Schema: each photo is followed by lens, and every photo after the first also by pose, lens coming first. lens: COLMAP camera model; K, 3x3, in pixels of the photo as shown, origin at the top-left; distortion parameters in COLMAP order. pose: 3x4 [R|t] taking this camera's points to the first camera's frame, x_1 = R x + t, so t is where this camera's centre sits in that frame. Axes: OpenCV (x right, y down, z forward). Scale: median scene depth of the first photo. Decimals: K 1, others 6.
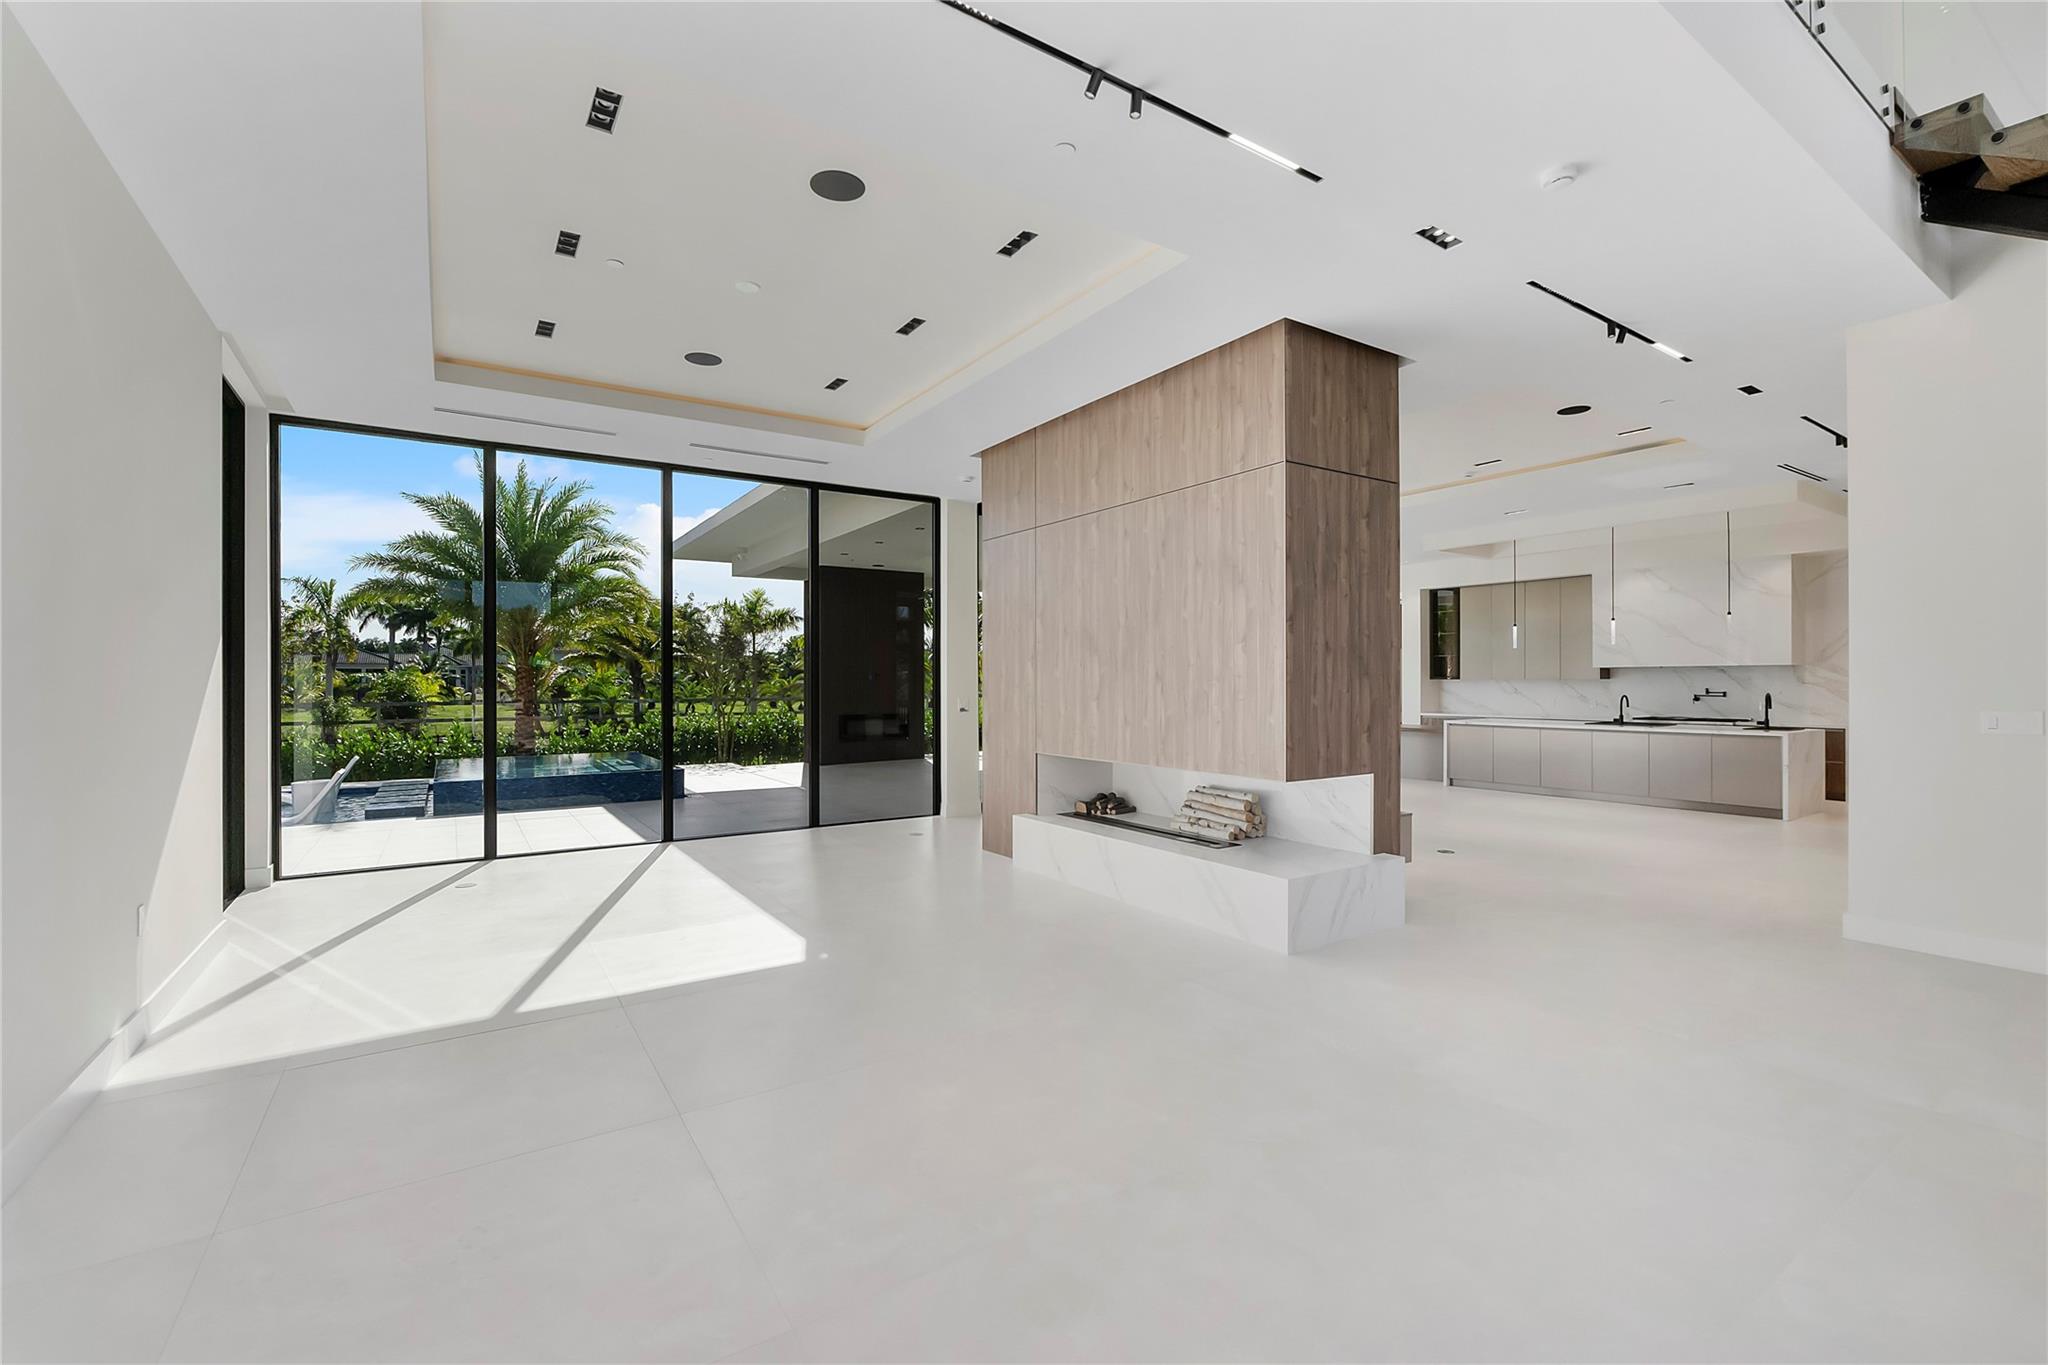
lens RADIAL K [[870.3, 0, 1030.4], [0, 870.3, 677.5], [0, 0, 1]] dist [-0.003364, -0.001009]
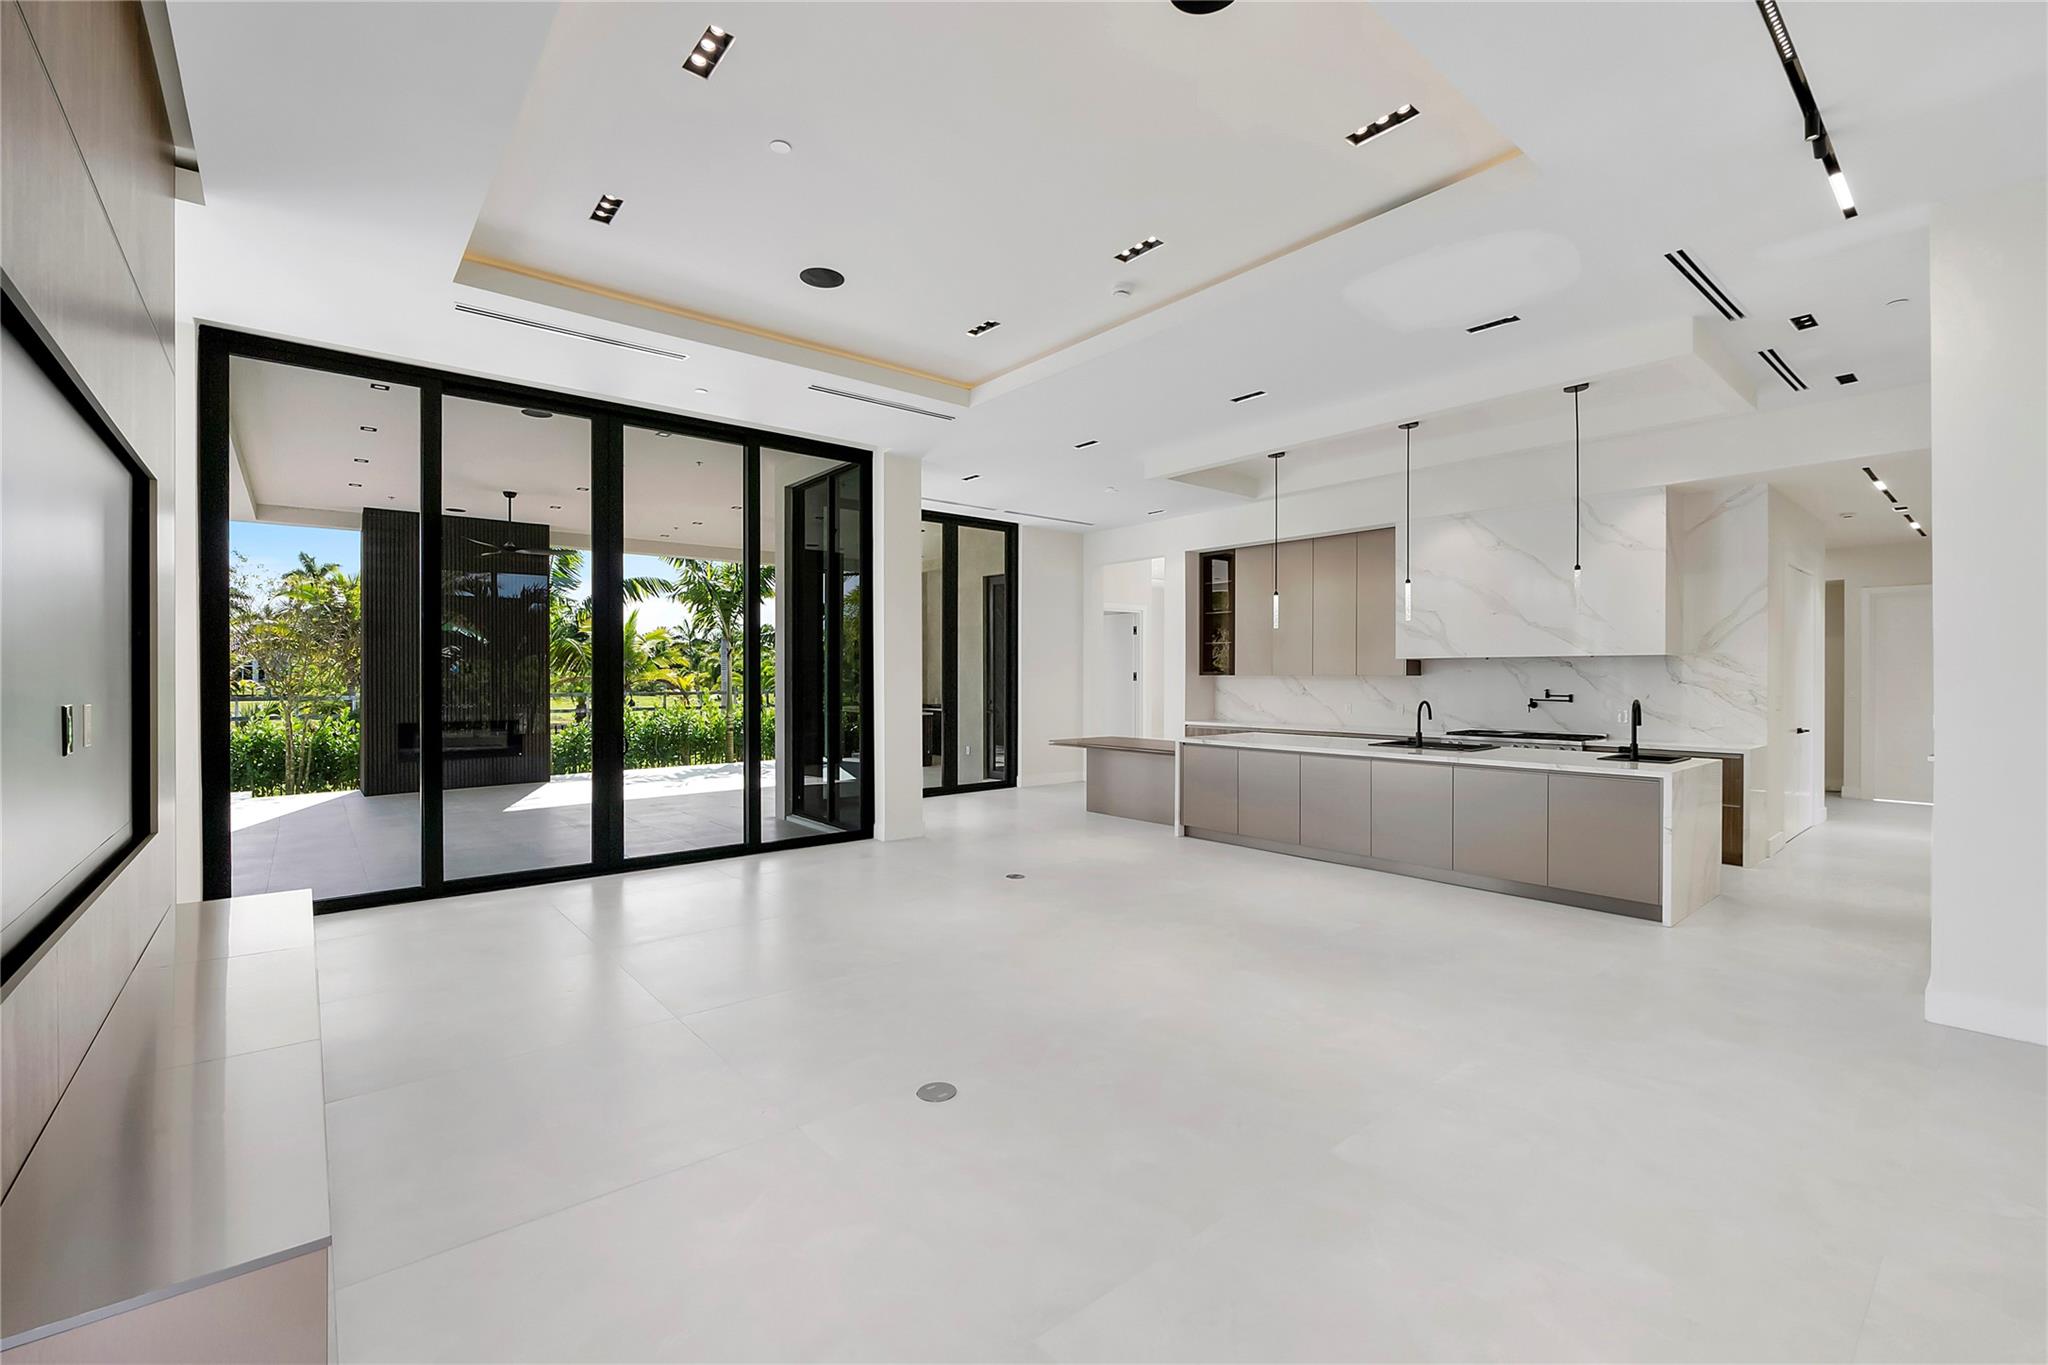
lens RADIAL K [[870.3, 0, 1023.8], [0, 870.3, 676.4], [0, 0, 1]] dist [-0.003364, -0.001009]
pose [[0.994165, 0.003751, 0.107802, 0.296571], [-0.004255, 0.999981, 0.004452, 0.000732], [-0.107783, -0.004885, 0.994162, 0.364972]]
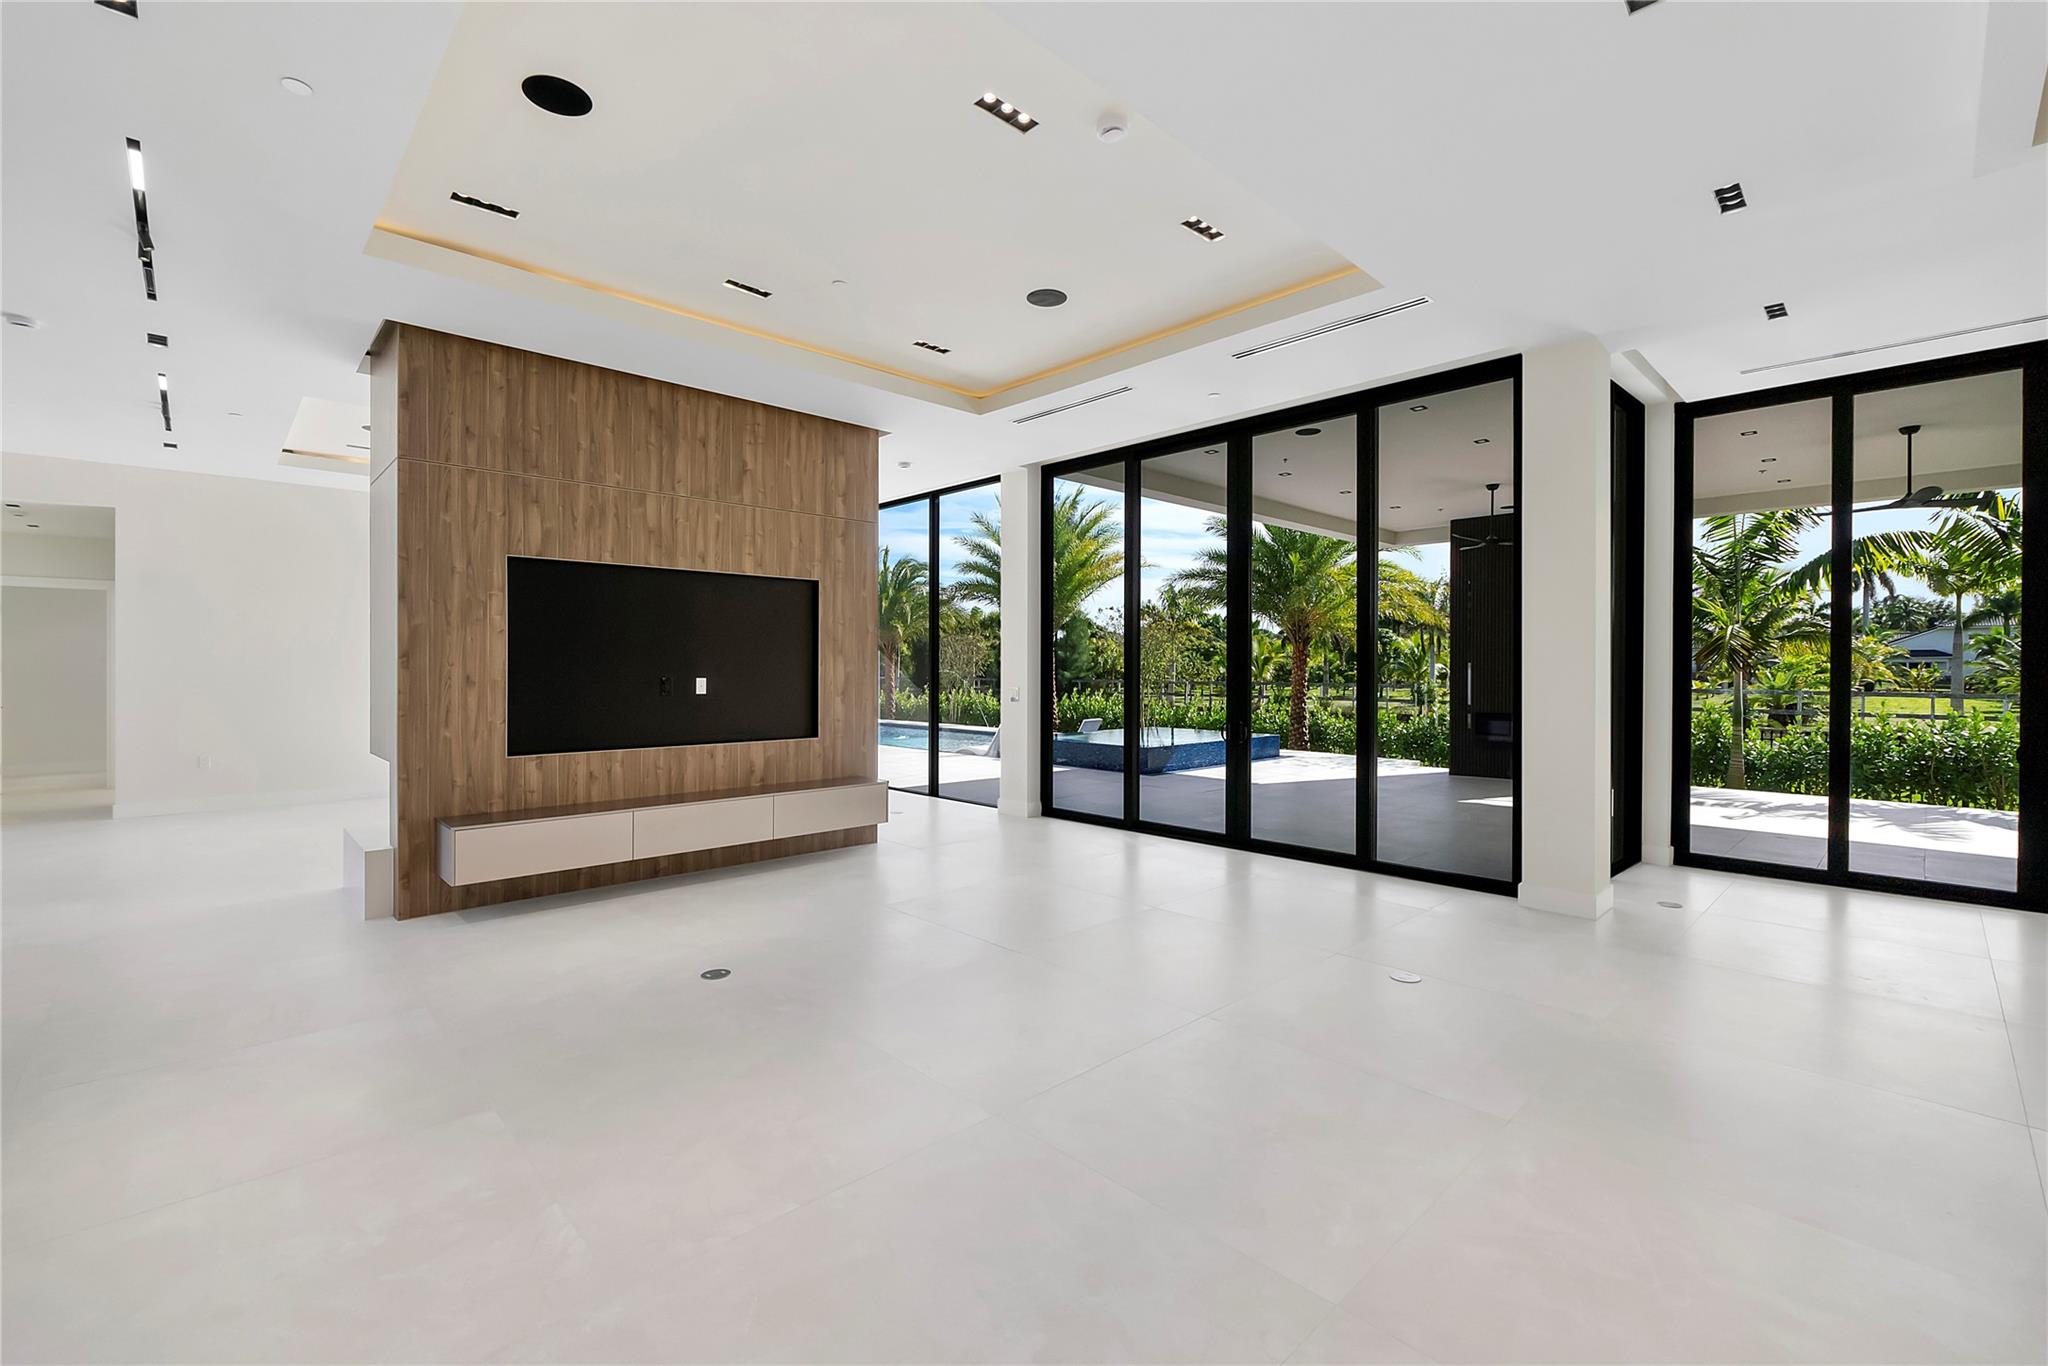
lens RADIAL K [[870.3, 0, 1017.3], [0, 870.3, 665.9], [0, 0, 1]] dist [-0.003364, -0.001009]
pose [[0.155551, 0.009521, -0.987782, 0.648726], [-0.006447, 0.999942, 0.008623, -0.001359], [0.987807, 0.005027, 0.155604, 0.672668]]
